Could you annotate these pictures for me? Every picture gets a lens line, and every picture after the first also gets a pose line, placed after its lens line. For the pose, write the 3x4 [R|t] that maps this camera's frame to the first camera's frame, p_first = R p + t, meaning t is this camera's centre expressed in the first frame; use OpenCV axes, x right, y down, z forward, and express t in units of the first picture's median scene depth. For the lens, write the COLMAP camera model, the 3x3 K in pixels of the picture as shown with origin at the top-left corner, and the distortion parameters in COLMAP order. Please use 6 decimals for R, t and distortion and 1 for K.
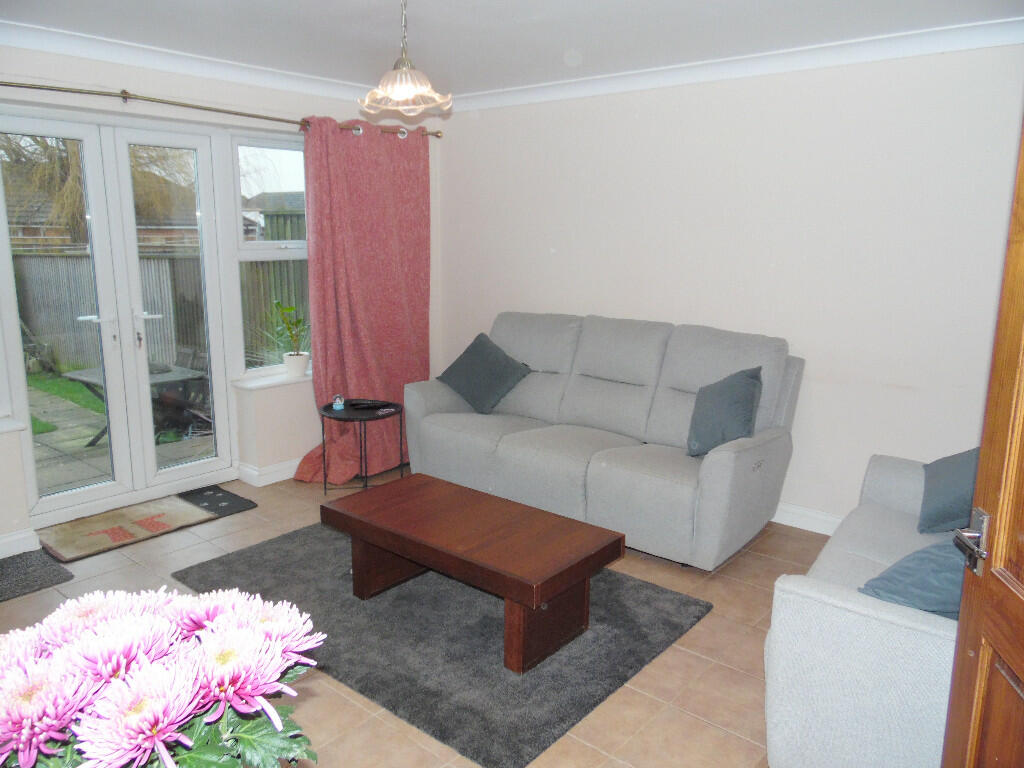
lens RADIAL K [[771.5, 0, 512.5], [0, 771.5, 382.3], [0, 0, 1]] dist [-0.019398, 0.037827]
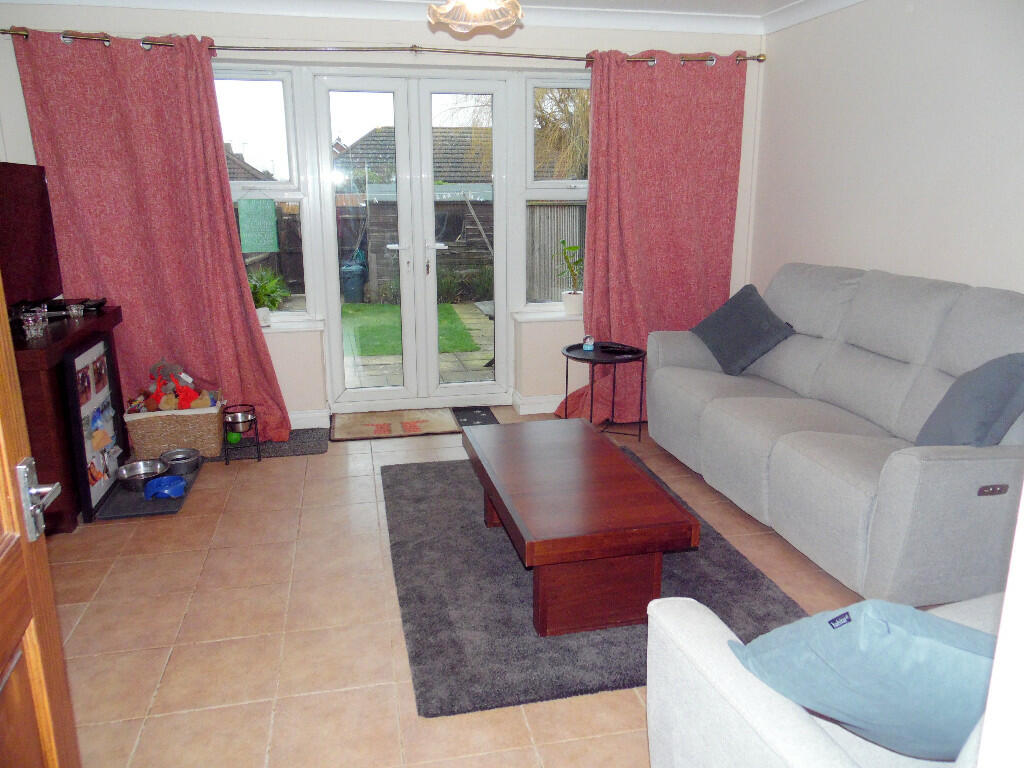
lens RADIAL K [[771.5, 0, 512.8], [0, 771.5, 381.2], [0, 0, 1]] dist [-0.019398, 0.037827]
pose [[0.790684, 0.139911, -0.596023, 0.306506], [-0.111296, 0.990164, 0.084787, 0.001193], [0.602023, -0.000705, 0.798478, 0.152010]]
